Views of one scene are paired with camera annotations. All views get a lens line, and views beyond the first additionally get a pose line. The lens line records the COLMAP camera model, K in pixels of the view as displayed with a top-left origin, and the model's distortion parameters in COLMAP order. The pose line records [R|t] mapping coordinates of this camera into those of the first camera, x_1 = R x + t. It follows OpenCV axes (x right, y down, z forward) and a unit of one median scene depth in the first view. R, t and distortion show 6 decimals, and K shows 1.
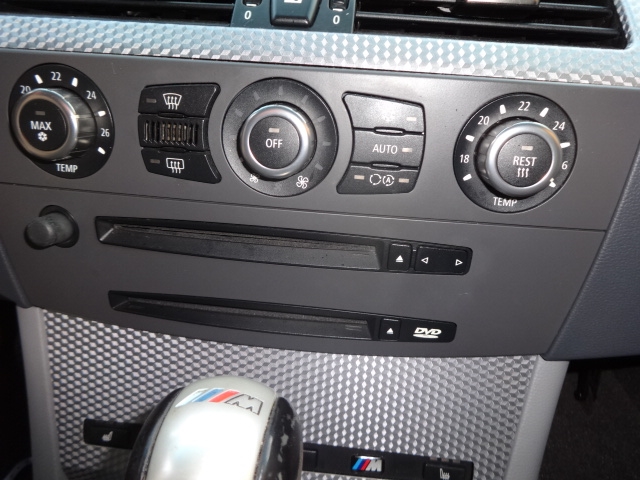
lens RADIAL K [[468.7, 0, 320.0], [0, 468.7, 240.0], [0, 0, 1]] dist [-0.024297, 0.002843]
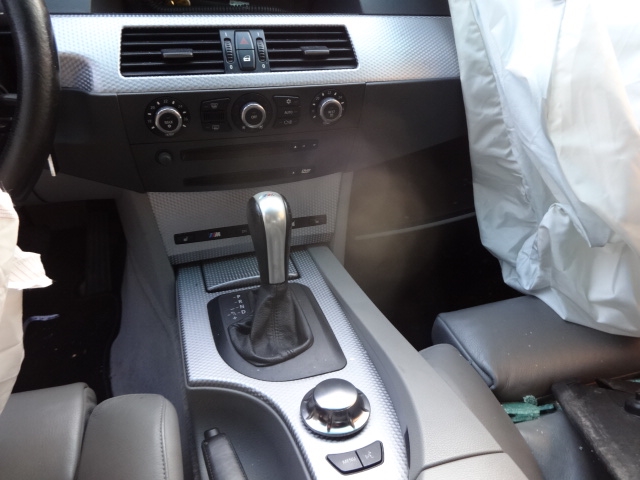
lens RADIAL K [[468.7, 0, 320.0], [0, 468.7, 240.0], [0, 0, 1]] dist [-0.024297, 0.002843]
pose [[0.915507, -0.237729, 0.324550, -0.813099], [0.131555, 0.939285, 0.316919, -0.336616], [-0.380185, -0.247445, 0.891196, -1.889622]]
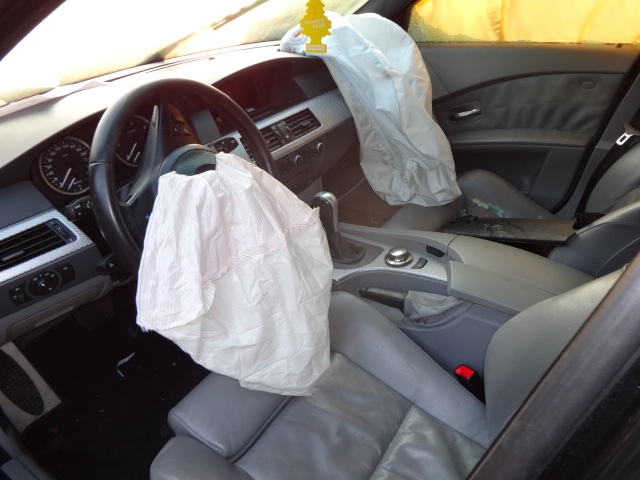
lens RADIAL K [[468.7, 0, 320.0], [0, 468.7, 240.0], [0, 0, 1]] dist [-0.024297, 0.002843]
pose [[0.481809, -0.531511, 0.696675, -4.549253], [0.316144, 0.846931, 0.427505, -1.779345], [-0.817260, 0.014274, 0.576092, -2.618647]]
